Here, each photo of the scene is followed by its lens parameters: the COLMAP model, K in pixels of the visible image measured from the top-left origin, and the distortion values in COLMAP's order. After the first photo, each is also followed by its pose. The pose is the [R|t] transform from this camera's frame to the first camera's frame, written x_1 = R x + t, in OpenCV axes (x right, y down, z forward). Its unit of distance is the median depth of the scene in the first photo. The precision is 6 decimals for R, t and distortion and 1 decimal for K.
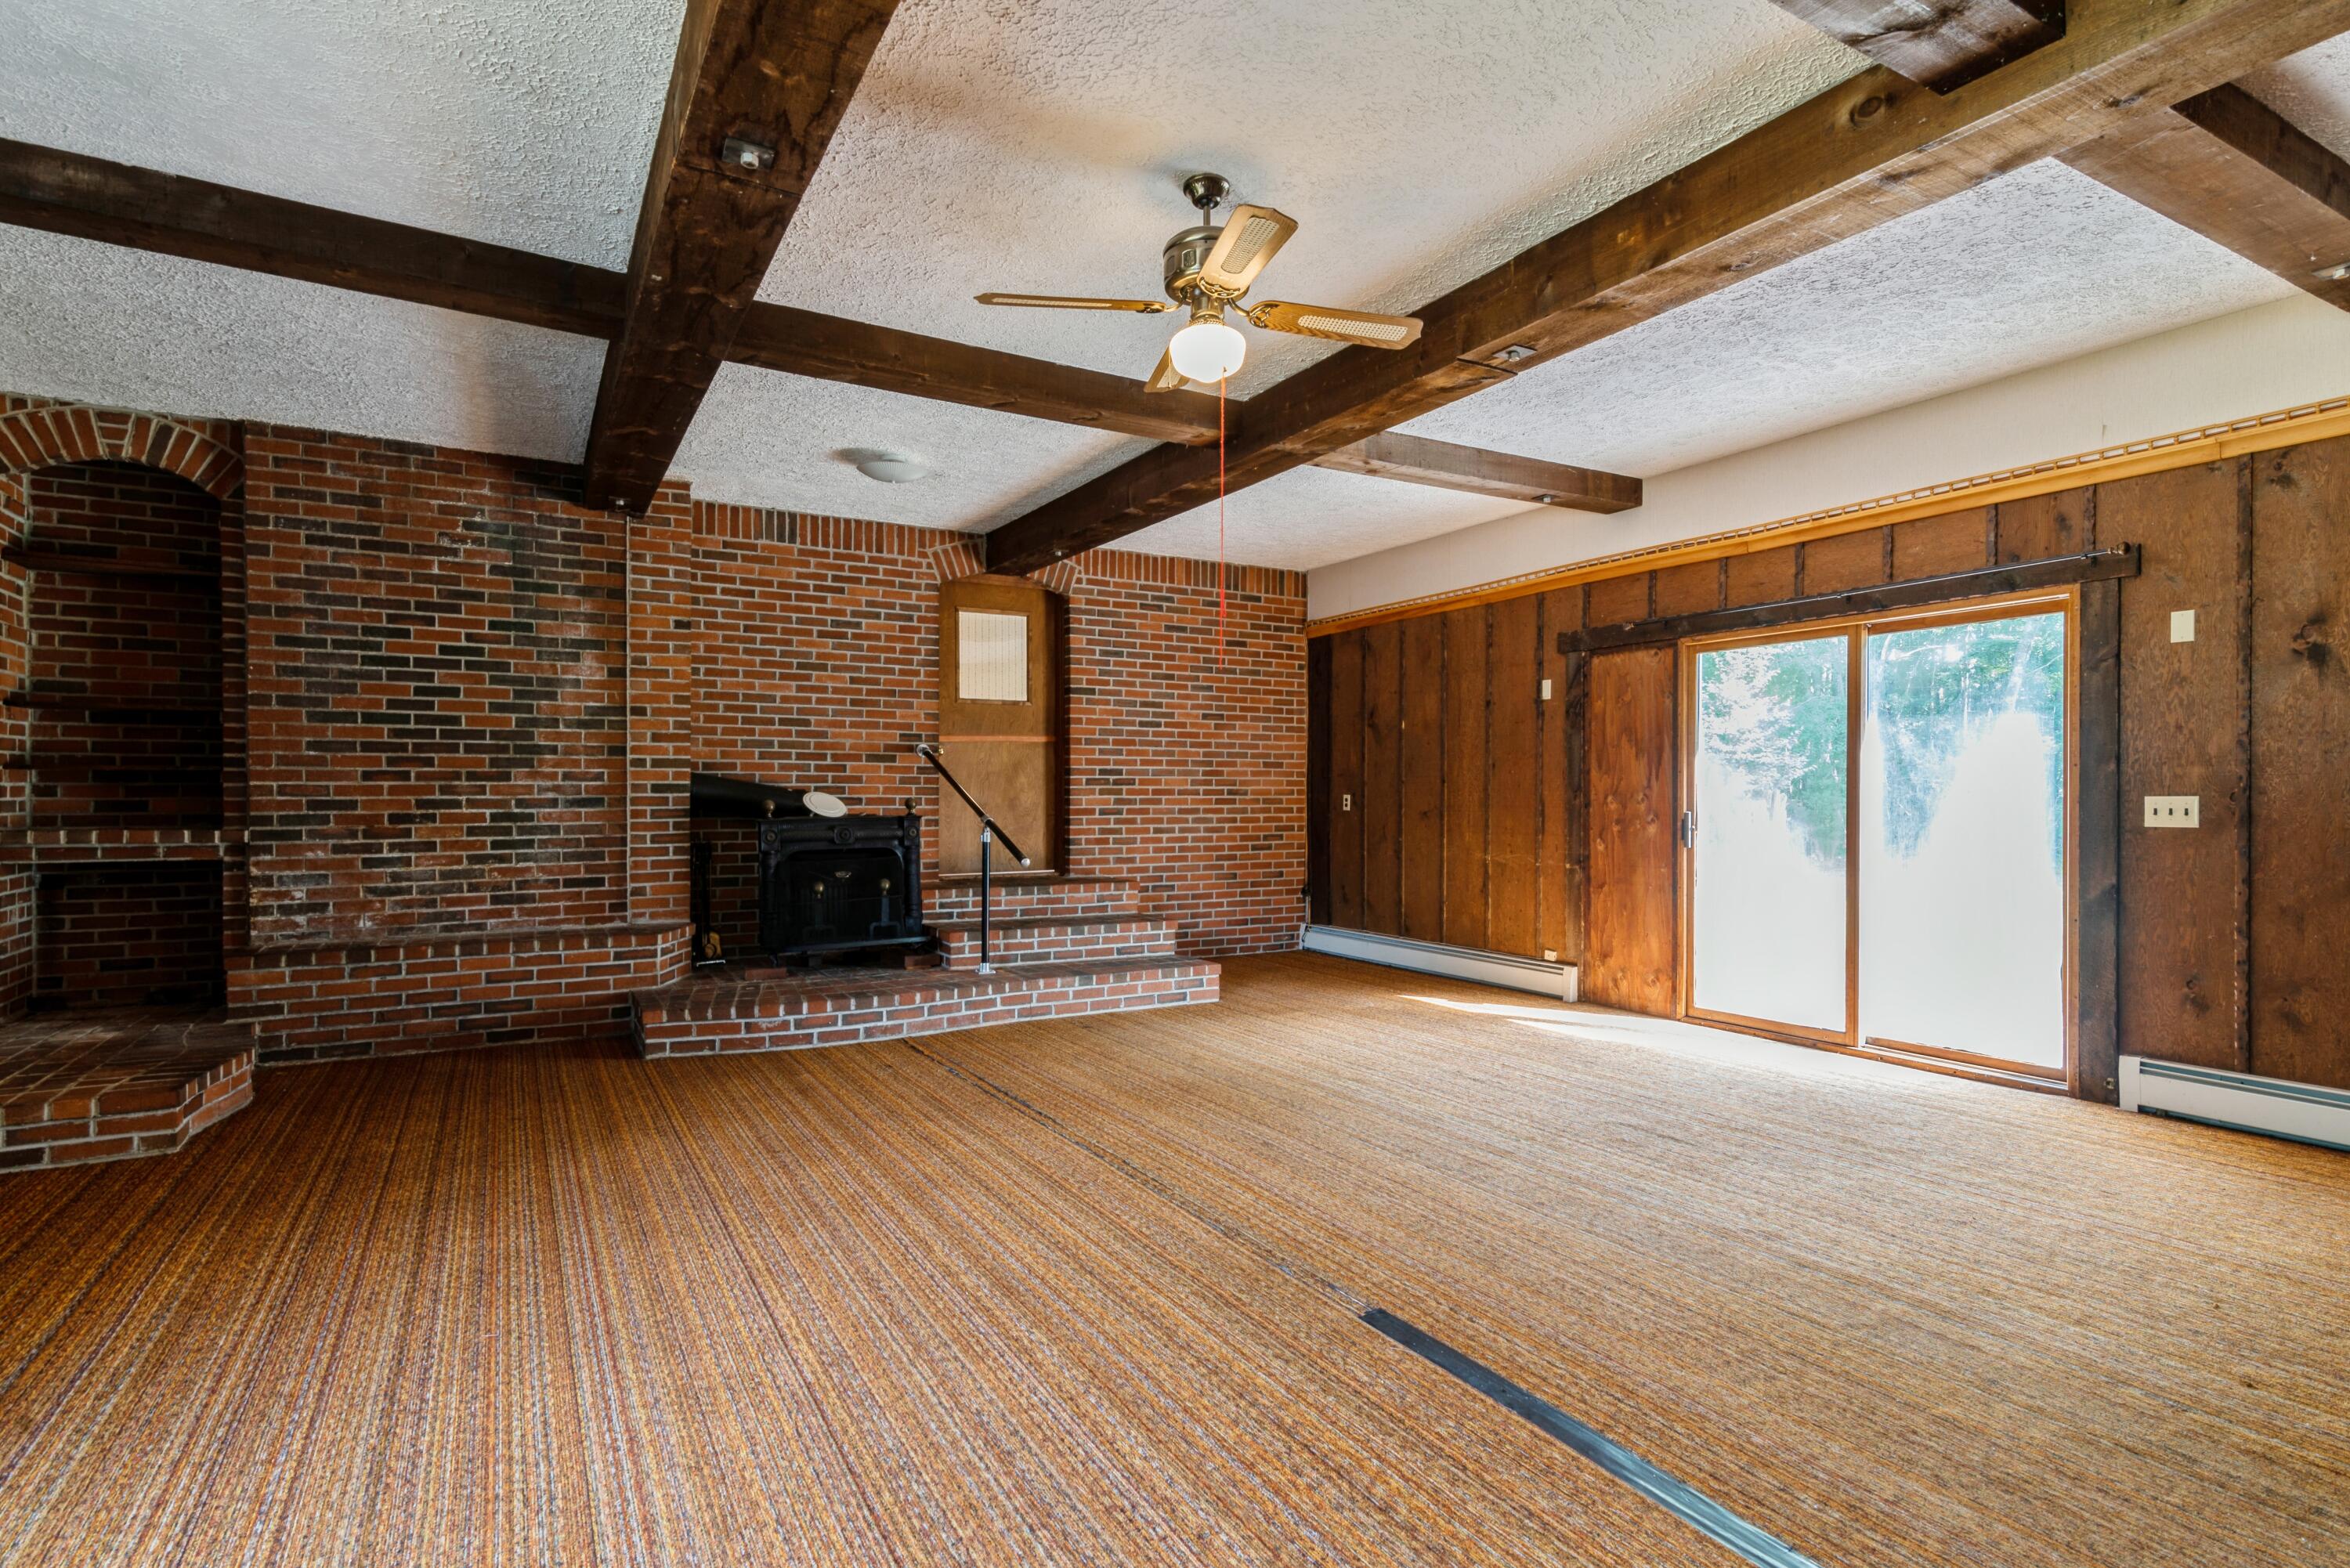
lens RADIAL K [[1174.6, 0, 1181.3], [0, 1174.6, 790.4], [0, 0, 1]] dist [0.012235, -0.001329]
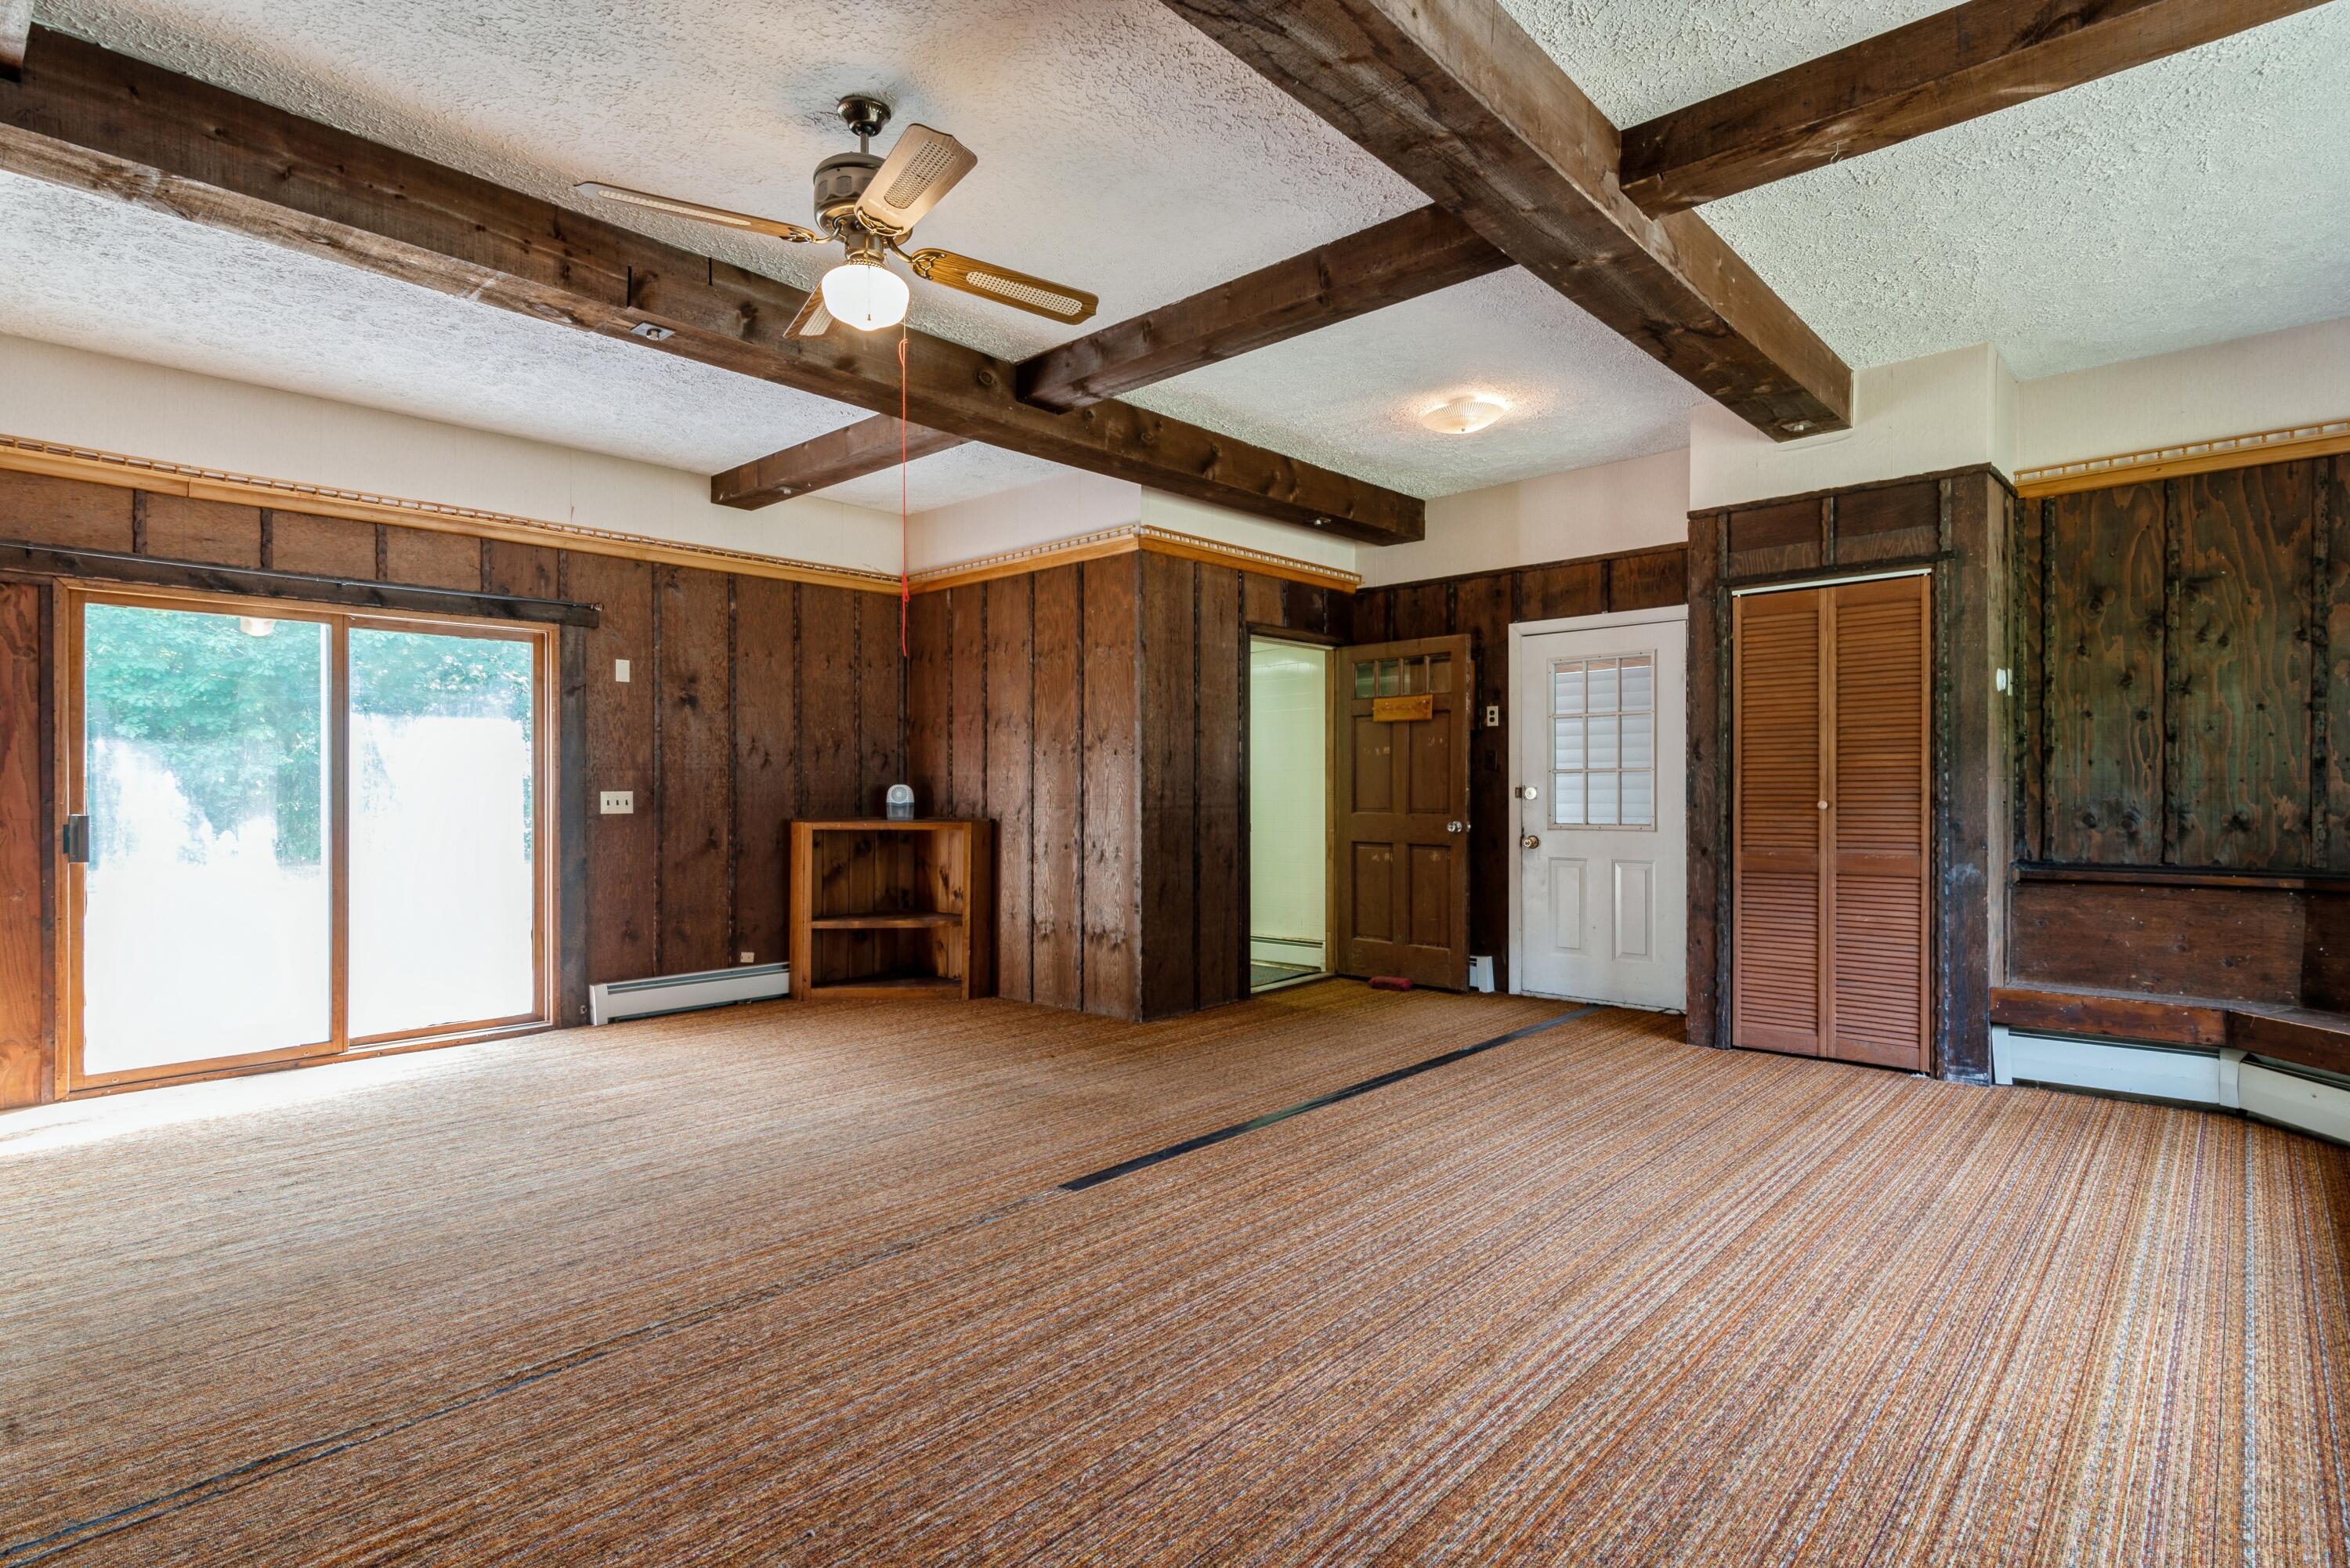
lens RADIAL K [[1174.6, 0, 1181.3], [0, 1174.6, 790.4], [0, 0, 1]] dist [0.012235, -0.001329]
pose [[-0.308169, 0.000472, 0.951332, -0.718658], [-0.000920, 0.999999, -0.000794, 0.004570], [-0.951331, -0.001120, -0.308168, 0.829656]]
